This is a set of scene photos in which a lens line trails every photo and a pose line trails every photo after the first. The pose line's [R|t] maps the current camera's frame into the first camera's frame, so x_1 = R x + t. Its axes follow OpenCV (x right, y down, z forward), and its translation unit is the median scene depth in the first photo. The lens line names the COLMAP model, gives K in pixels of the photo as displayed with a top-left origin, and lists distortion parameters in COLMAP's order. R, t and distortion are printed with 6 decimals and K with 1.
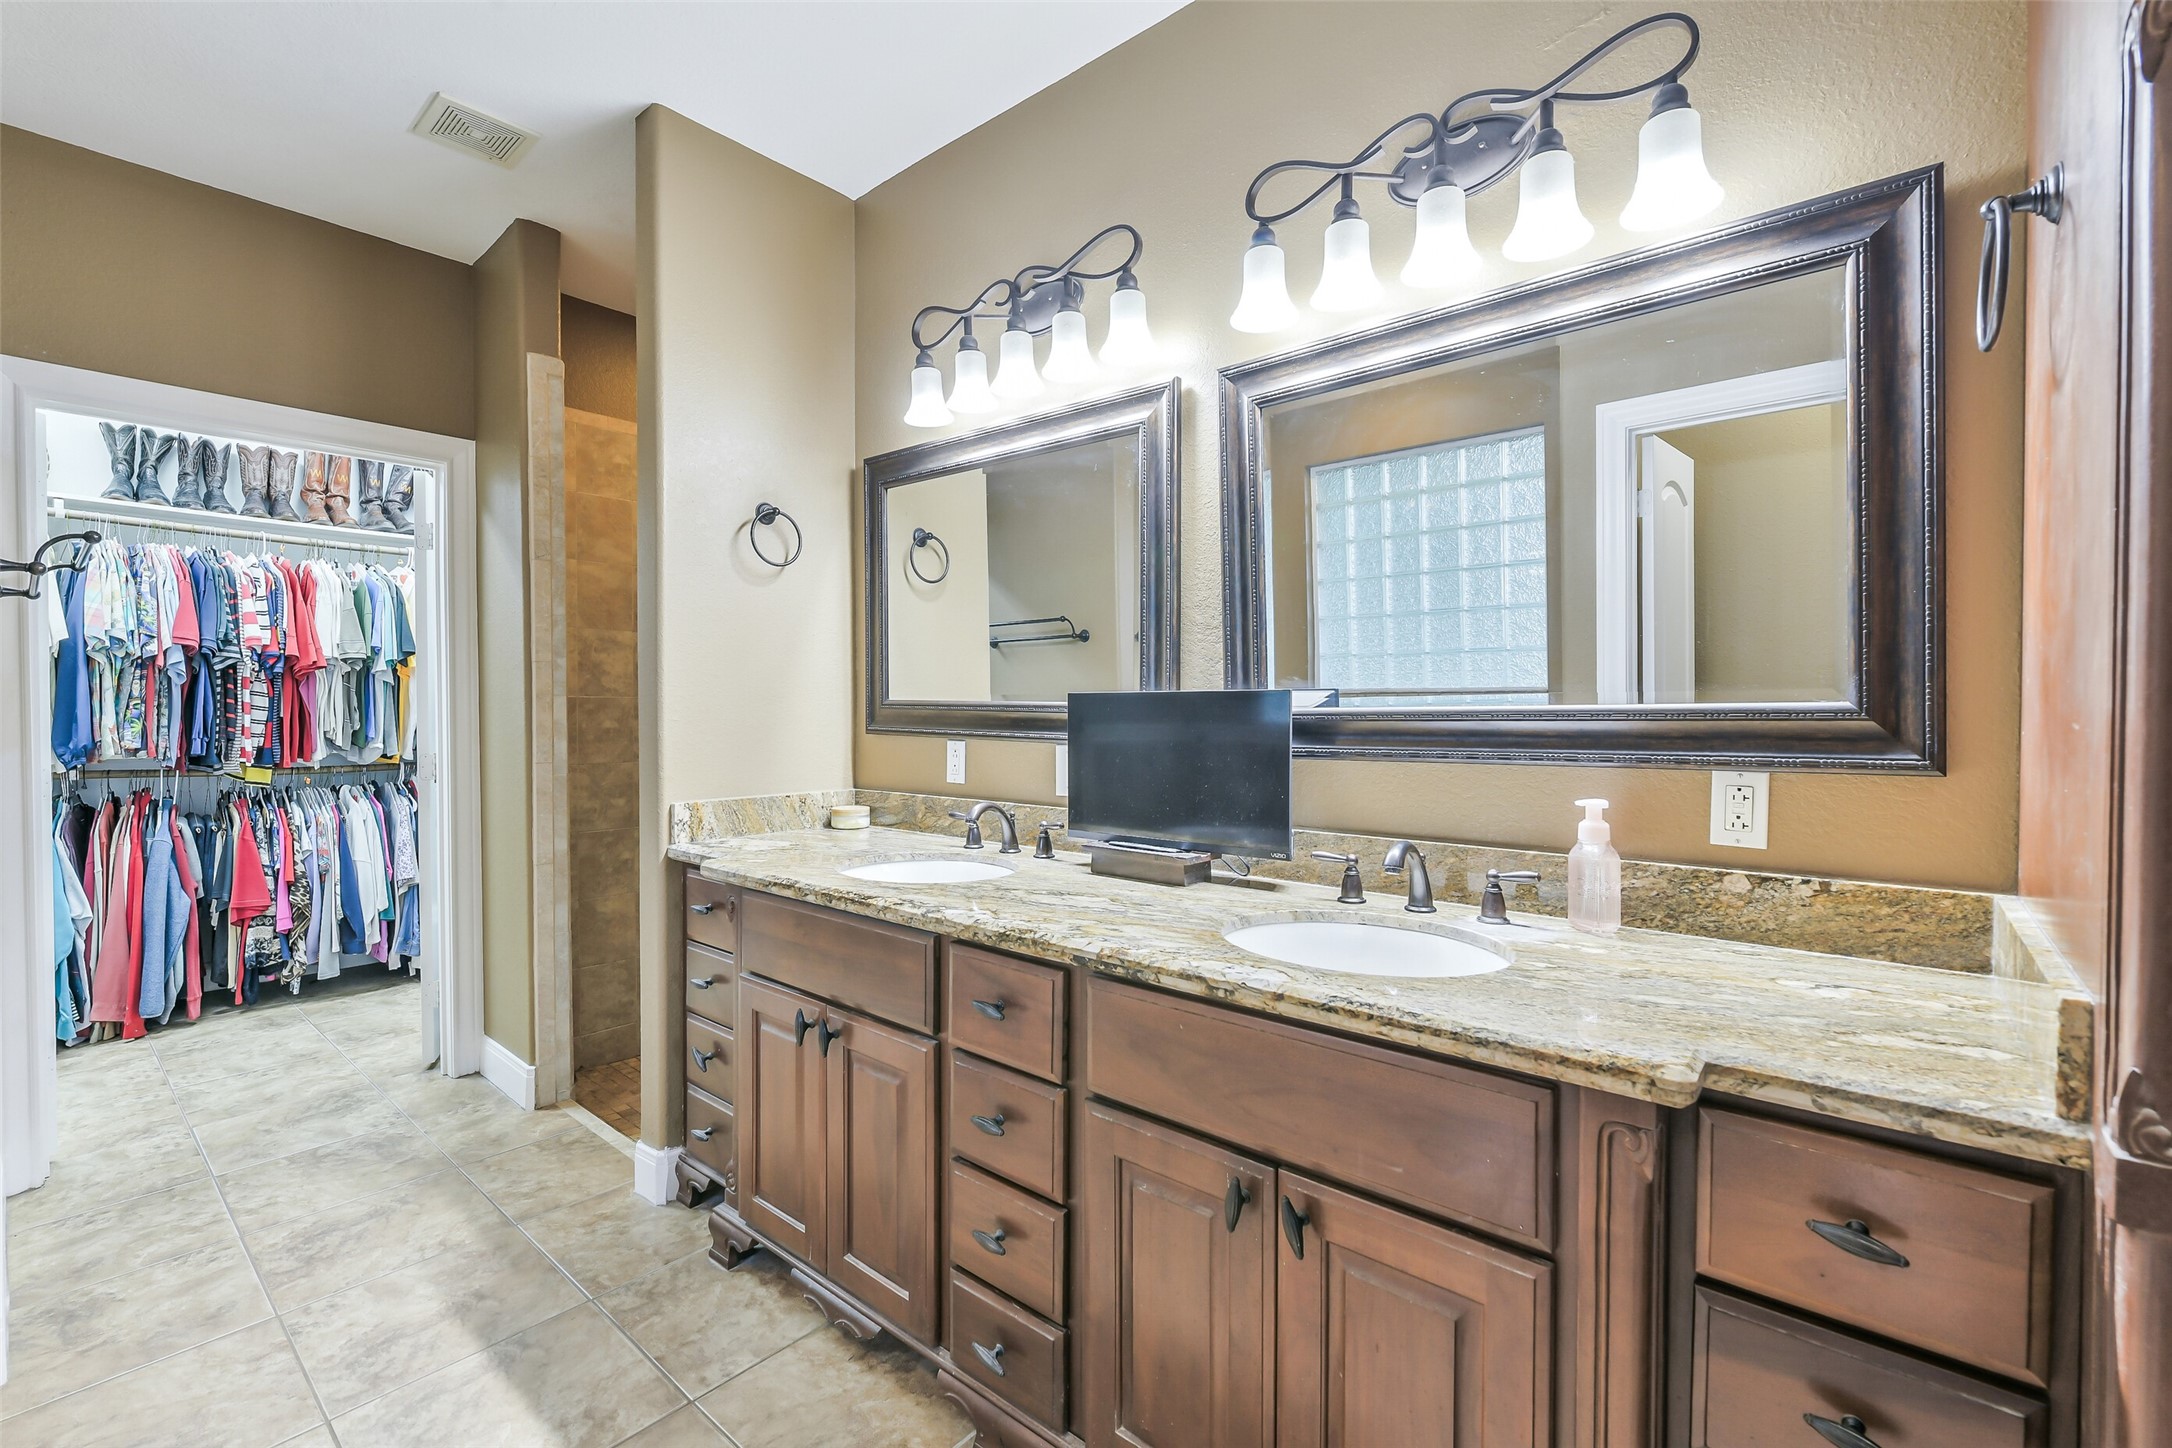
lens RADIAL K [[931.3, 0, 1089.8], [0, 931.3, 726.2], [0, 0, 1]] dist [0.001507, -0.001115]
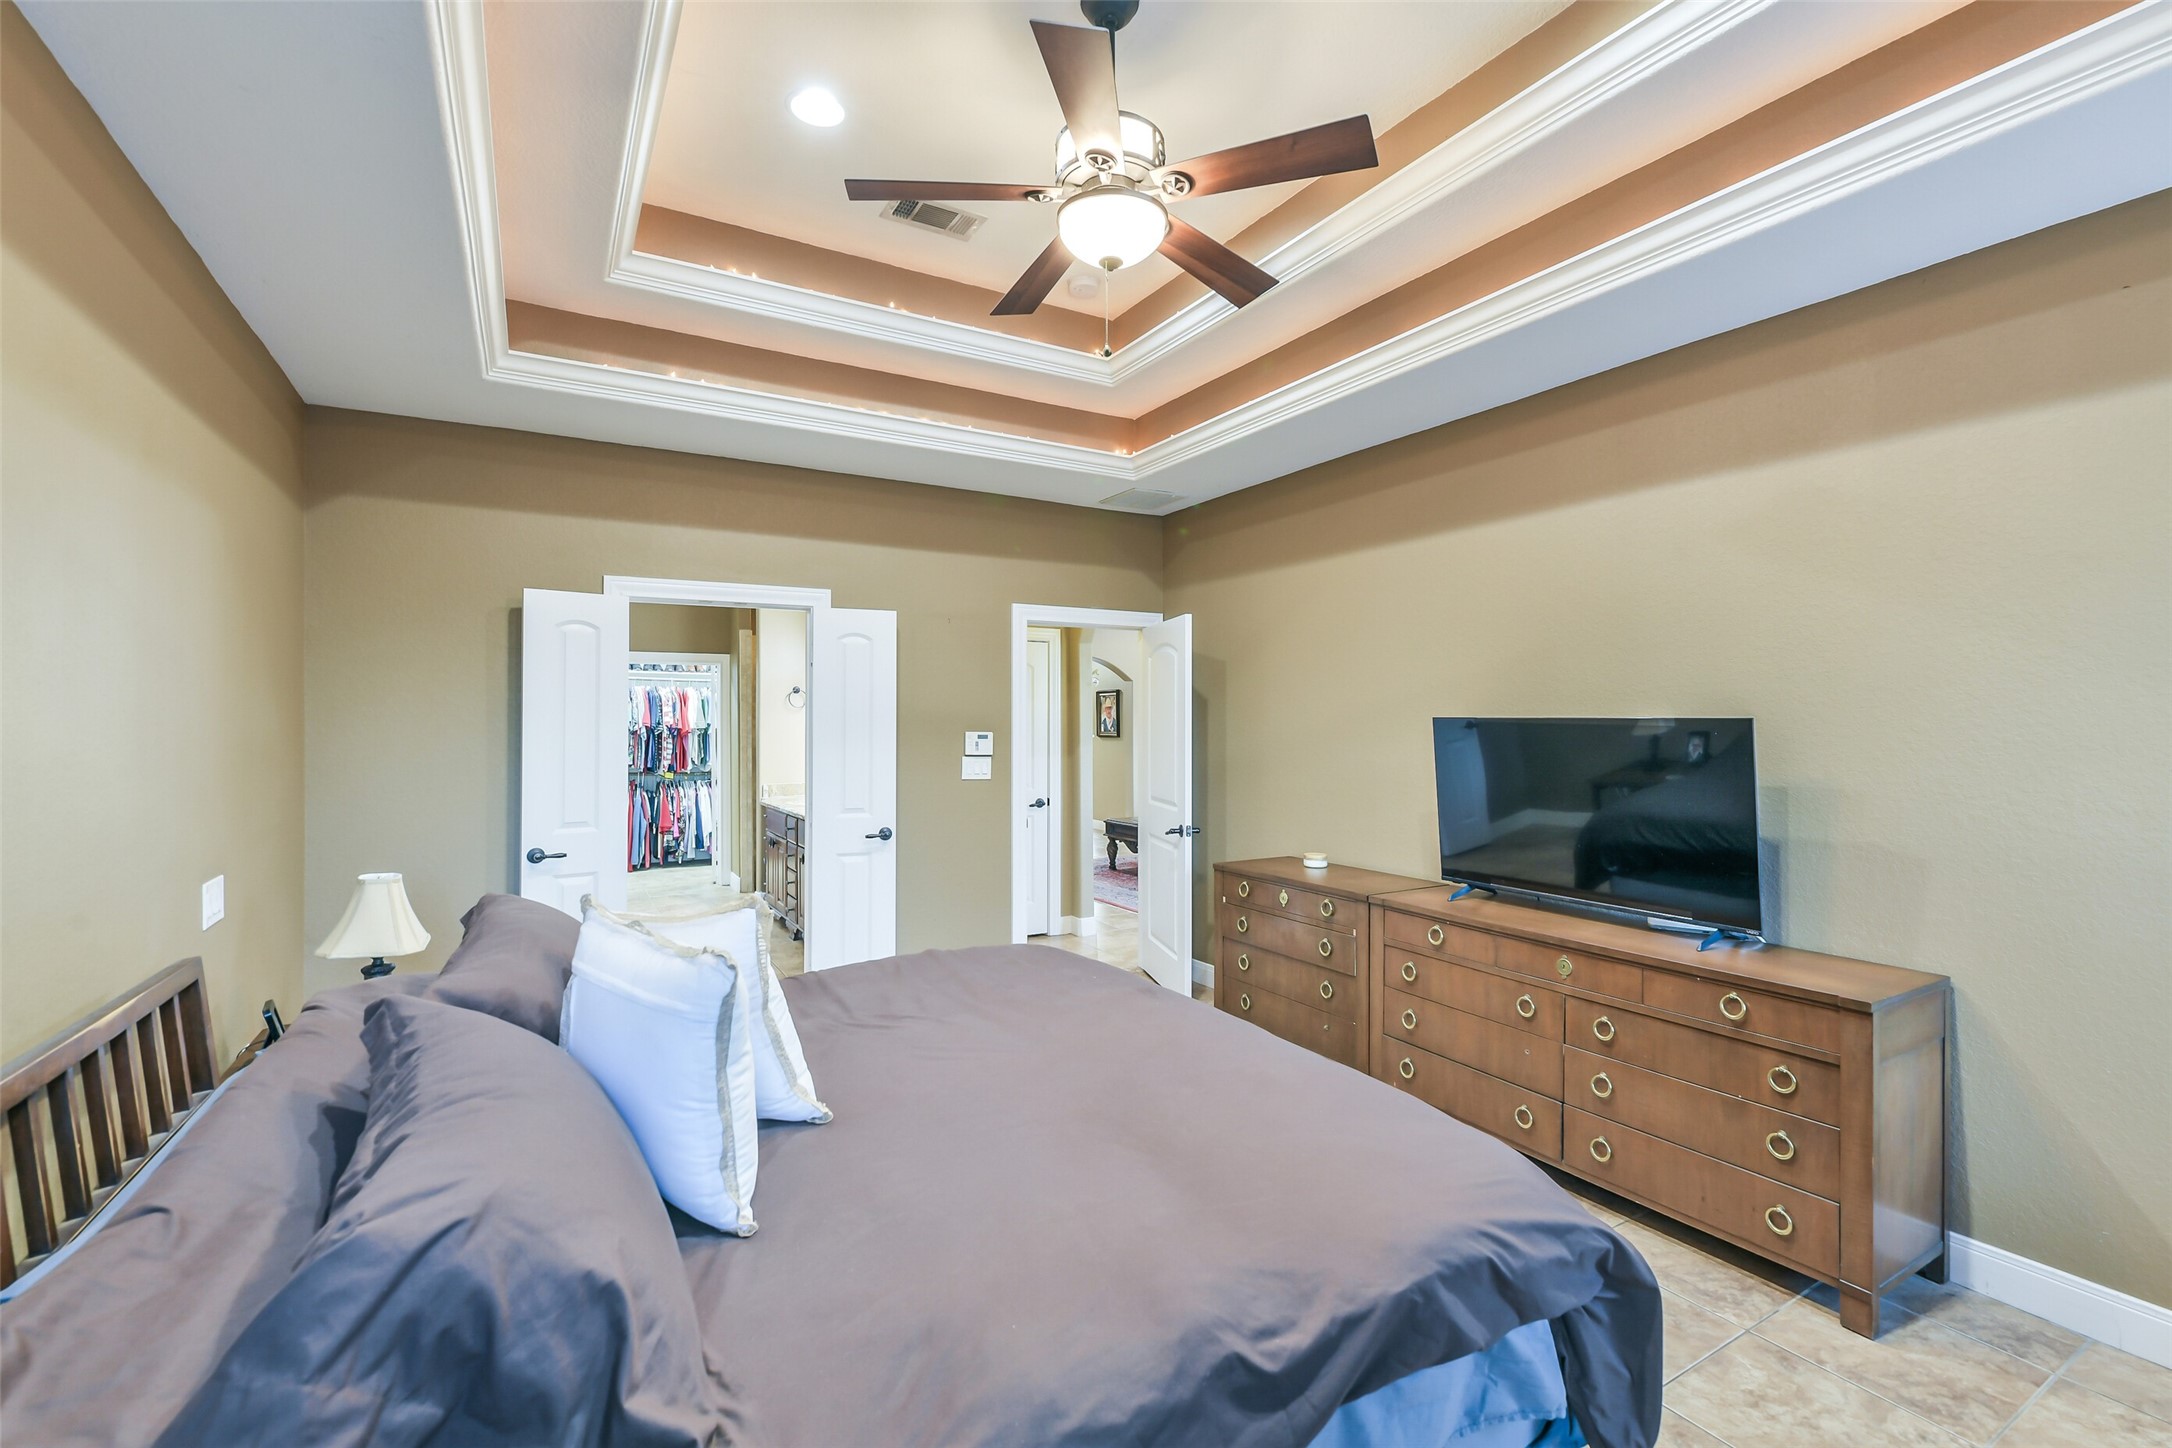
lens RADIAL K [[931.3, 0, 1085.3], [0, 931.3, 725.5], [0, 0, 1]] dist [0.001507, -0.001115]
pose [[0.945082, -0.005667, -0.326785, 0.998546], [-0.001087, 0.999790, -0.020484, -0.032197], [0.326832, 0.019714, 0.944877, -1.017287]]
